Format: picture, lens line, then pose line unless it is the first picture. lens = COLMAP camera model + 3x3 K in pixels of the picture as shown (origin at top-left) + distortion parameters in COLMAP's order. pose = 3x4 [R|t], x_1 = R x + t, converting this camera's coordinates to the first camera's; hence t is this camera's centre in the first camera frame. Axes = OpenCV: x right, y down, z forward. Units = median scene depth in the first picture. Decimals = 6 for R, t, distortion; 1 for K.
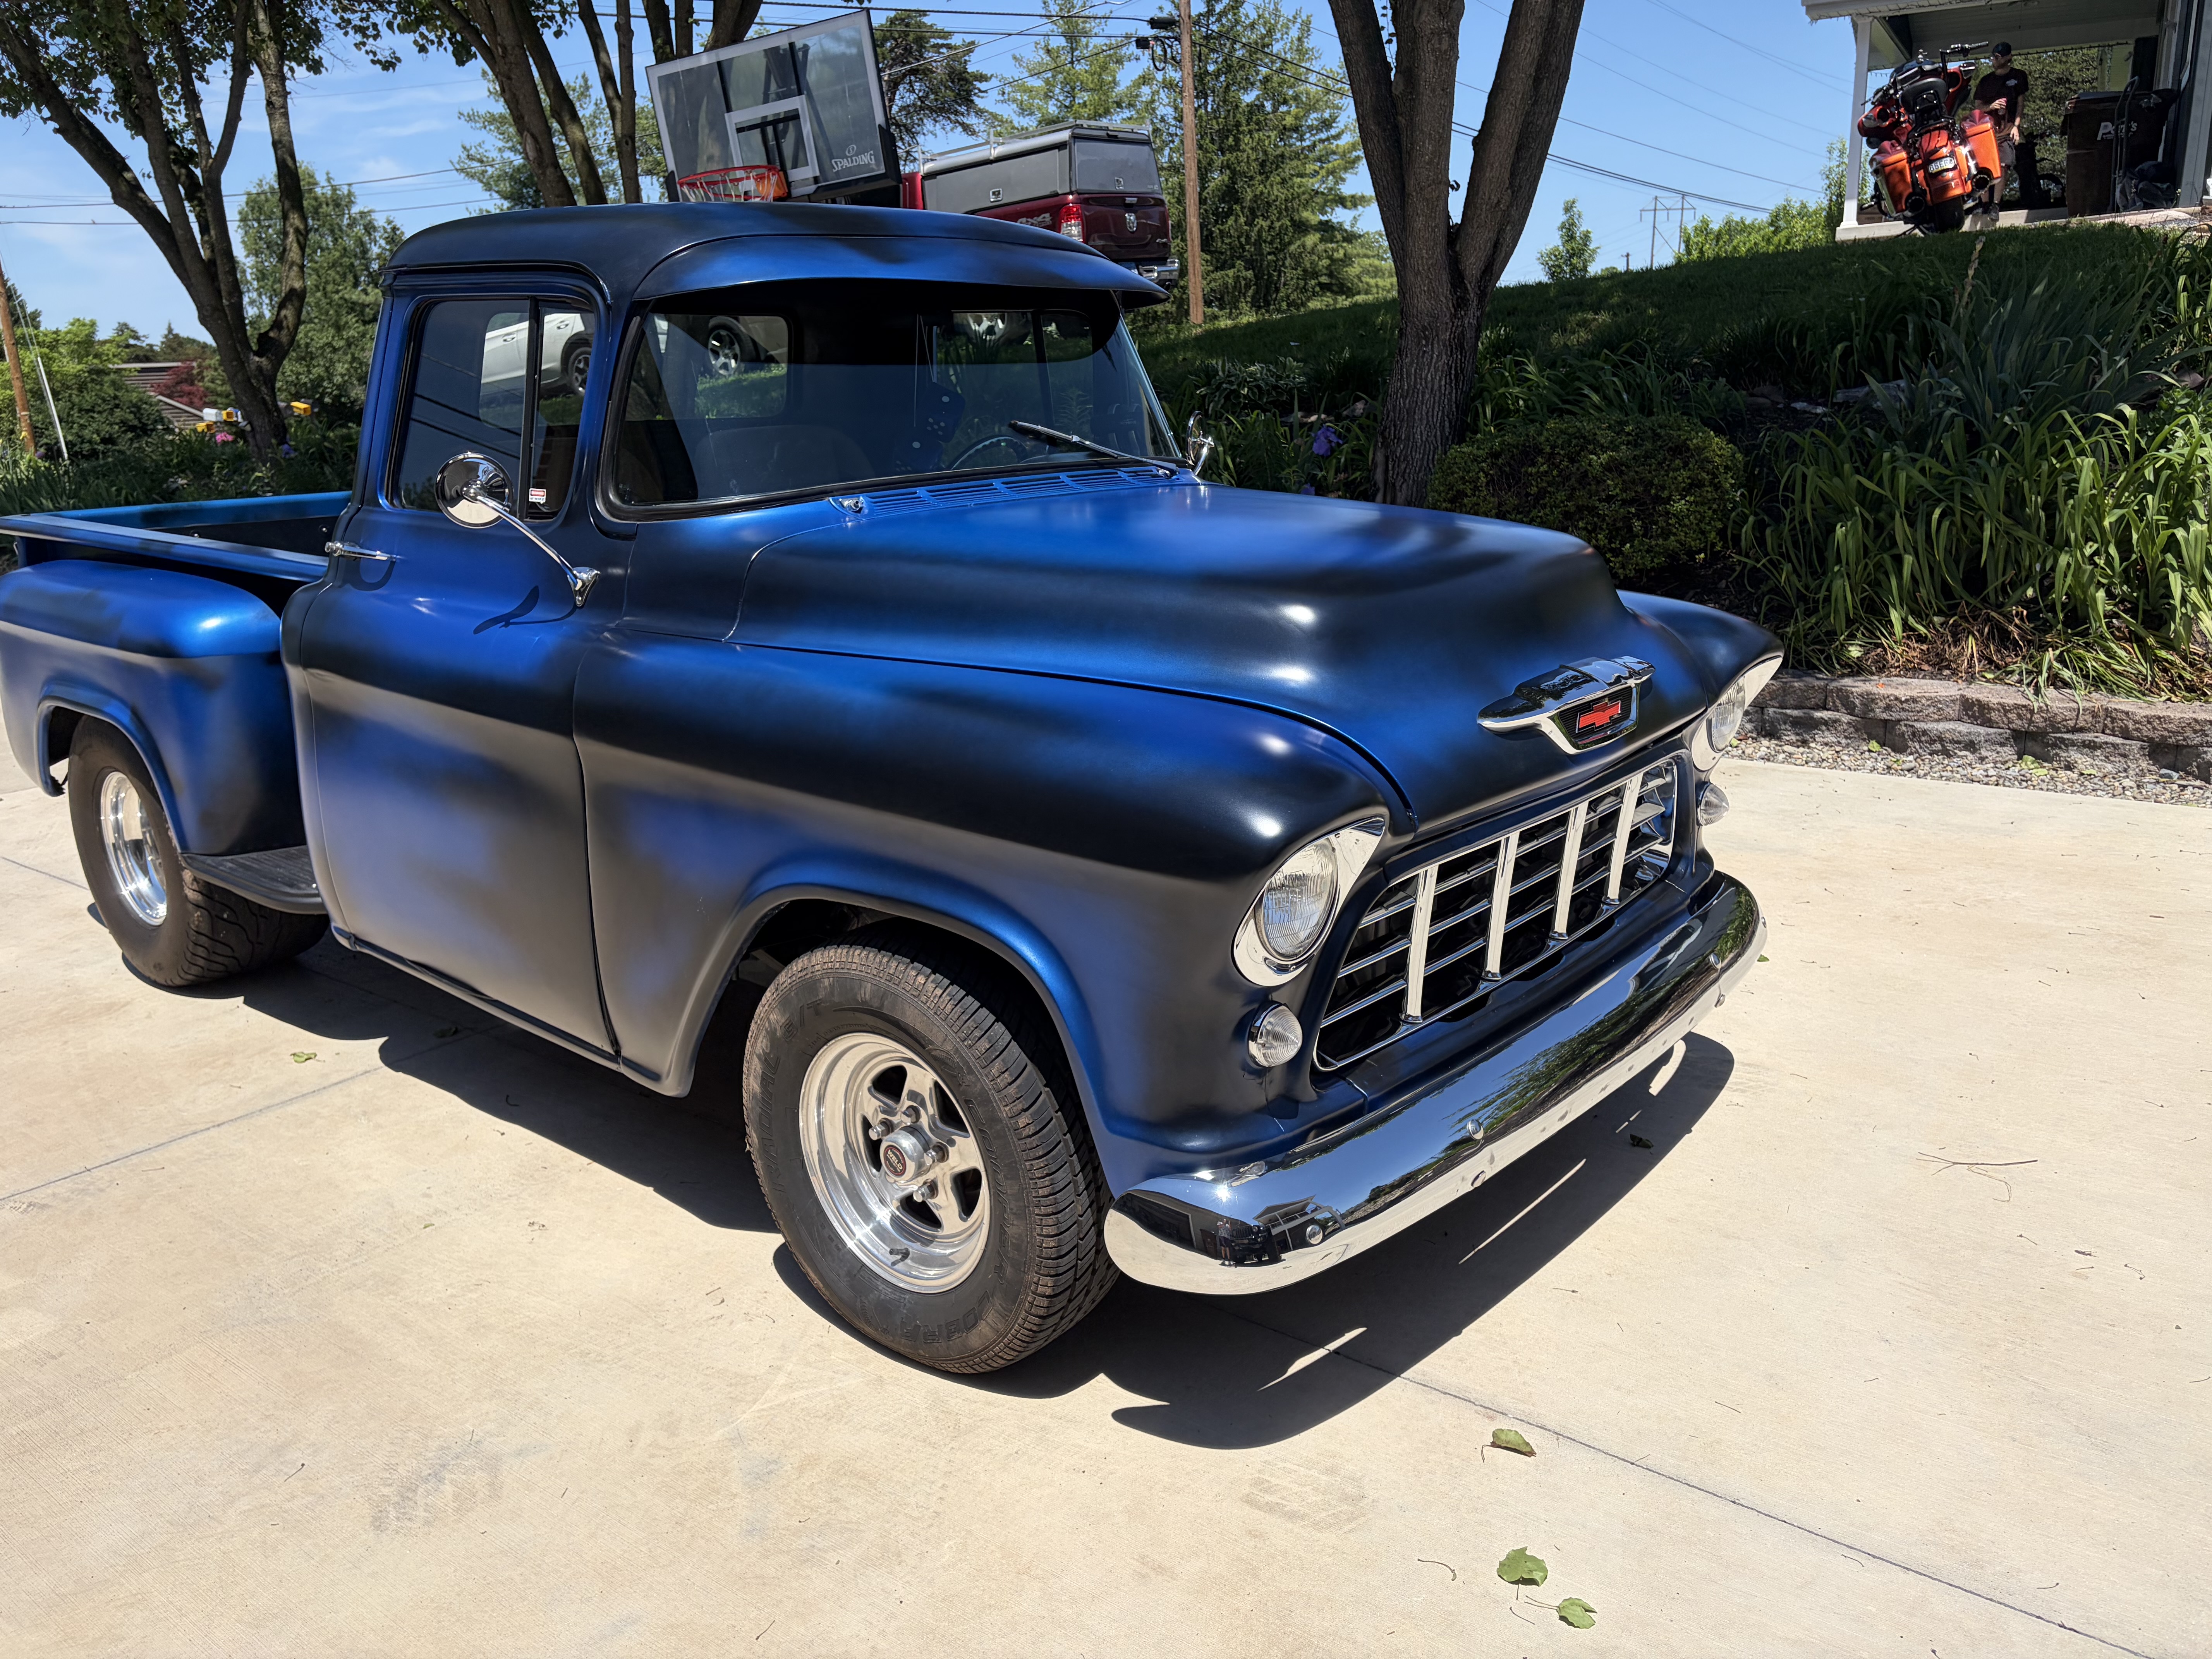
lens RADIAL K [[1679.1, 0, 1106.0], [0, 1679.1, 829.5], [0, 0, 1]] dist [0.071166, -0.073884]
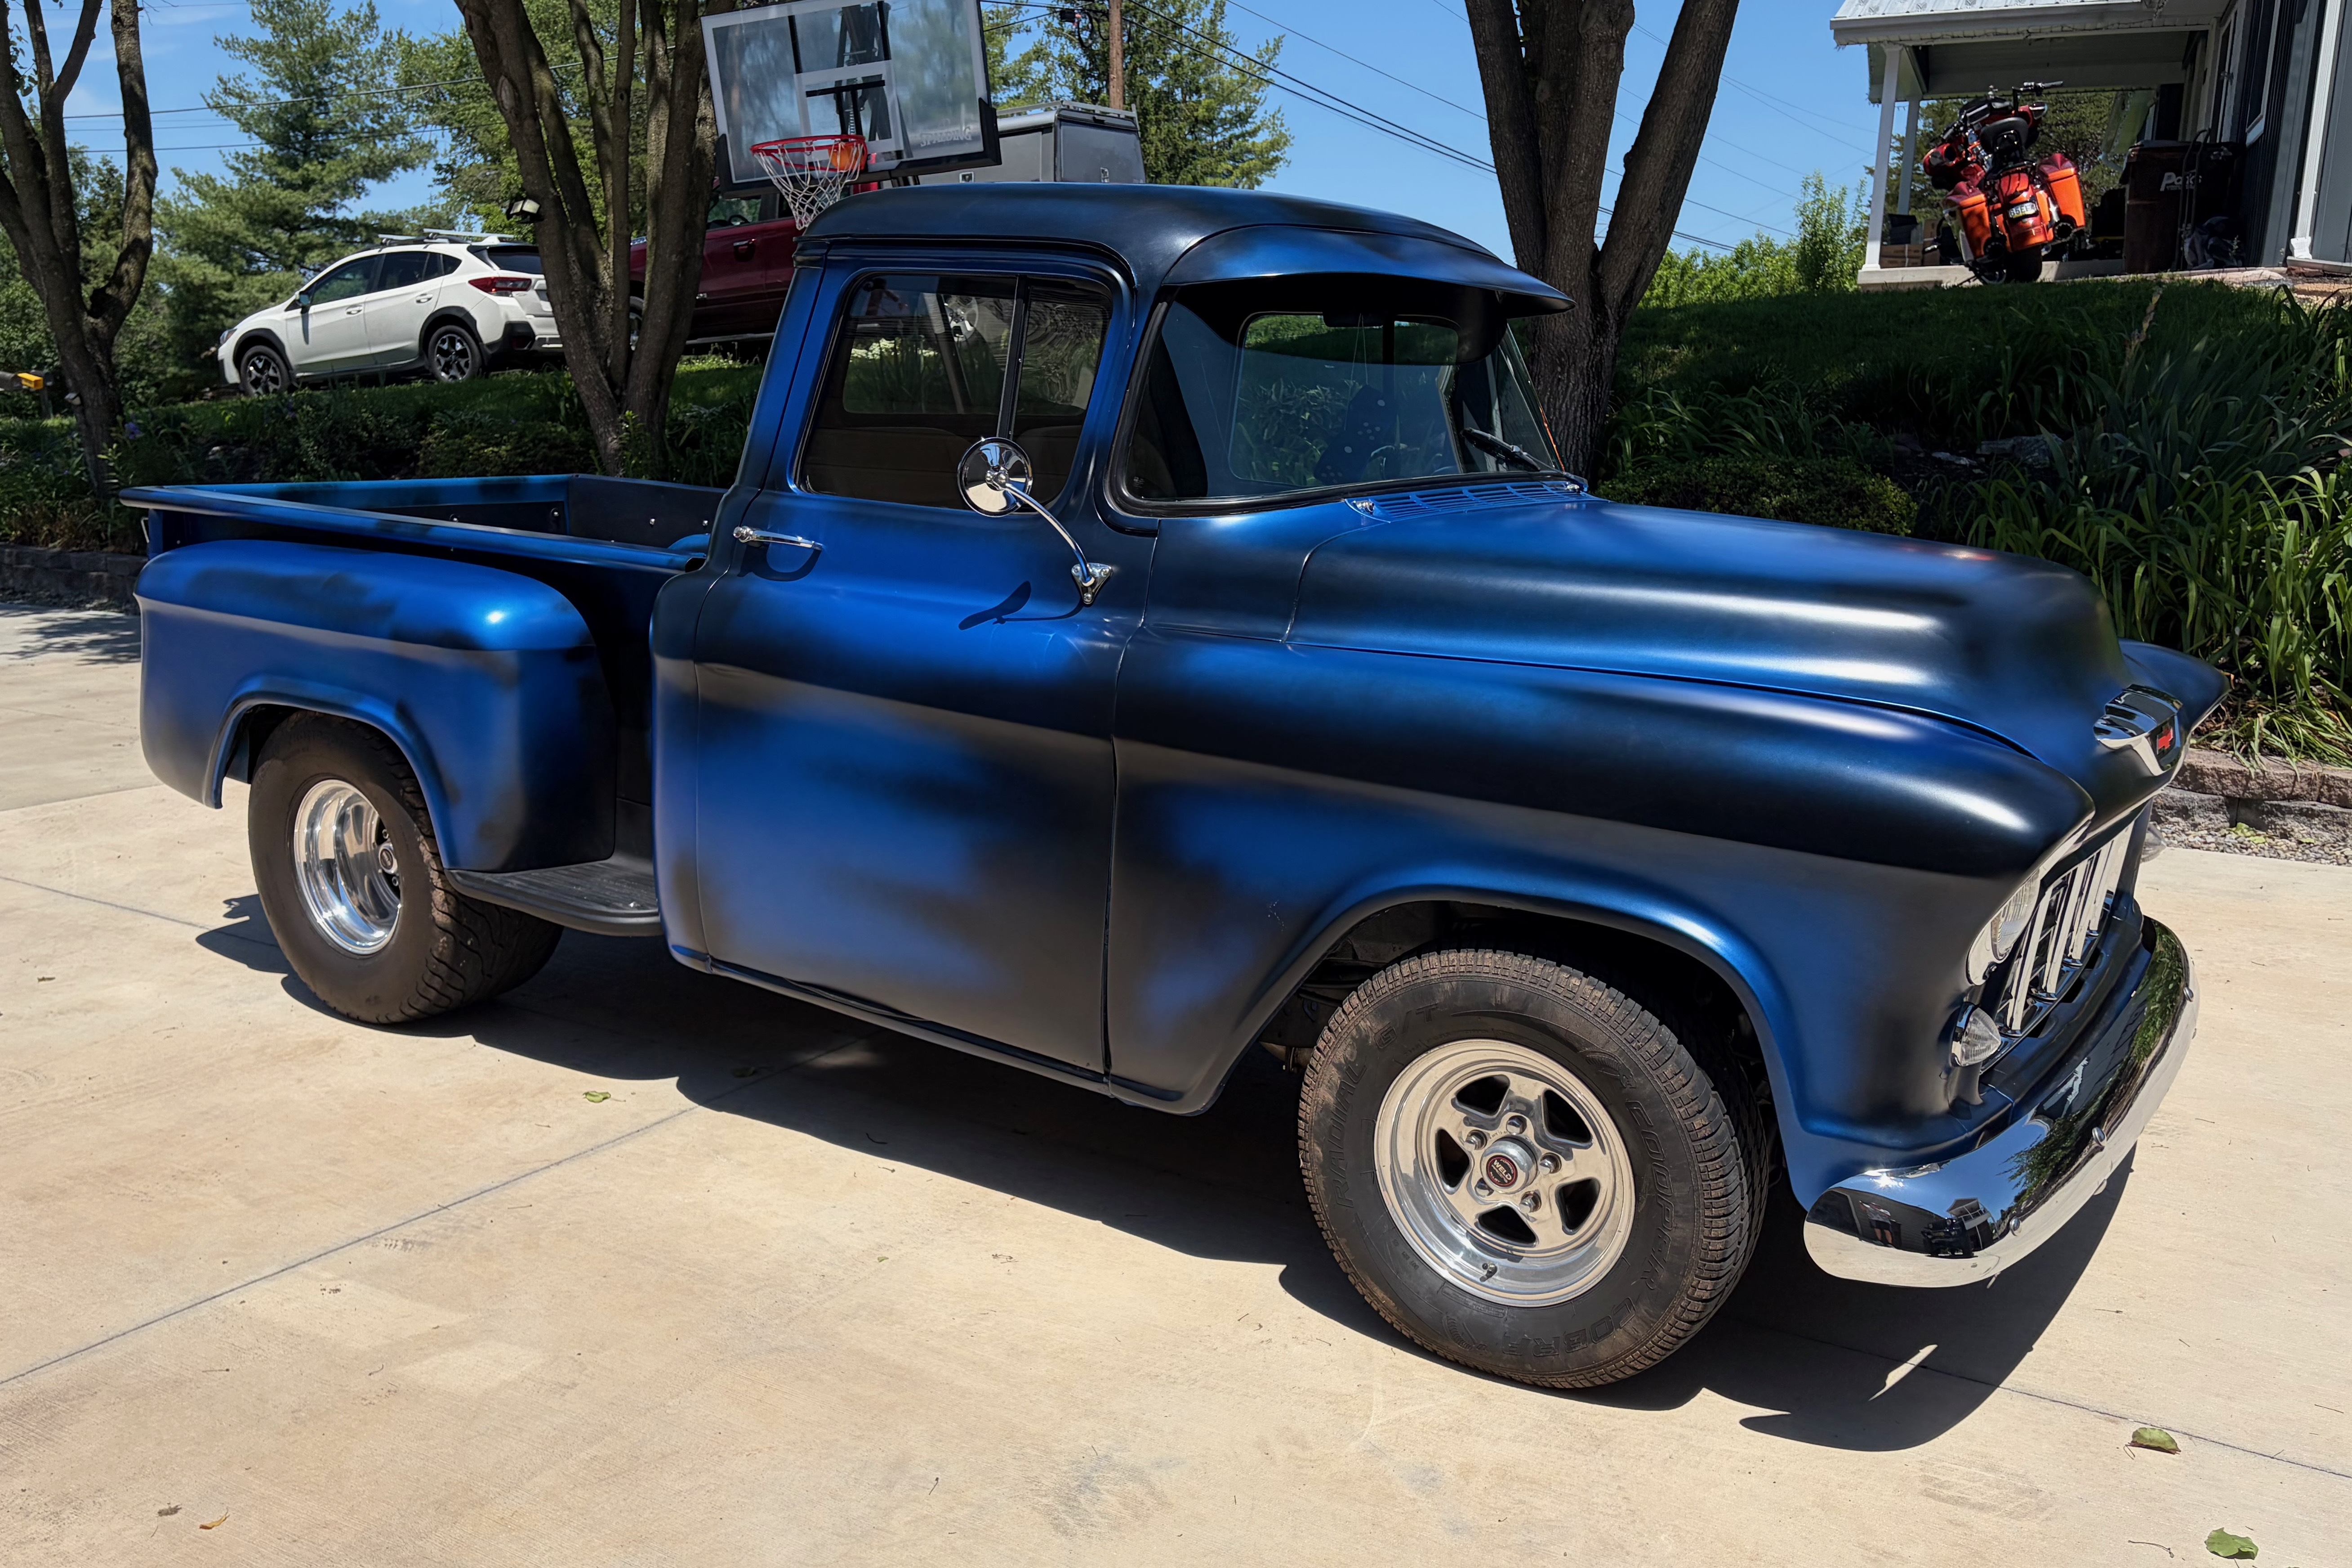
lens RADIAL K [[1950.9, 0, 1176.0], [0, 1950.9, 876.7], [0, 0, 1]] dist [0.036152, -0.009843]
pose [[0.993563, 0.020356, 0.111438, -0.172076], [-0.018068, 0.999605, -0.021506, 0.020592], [-0.111832, 0.019354, 0.993539, -0.042556]]
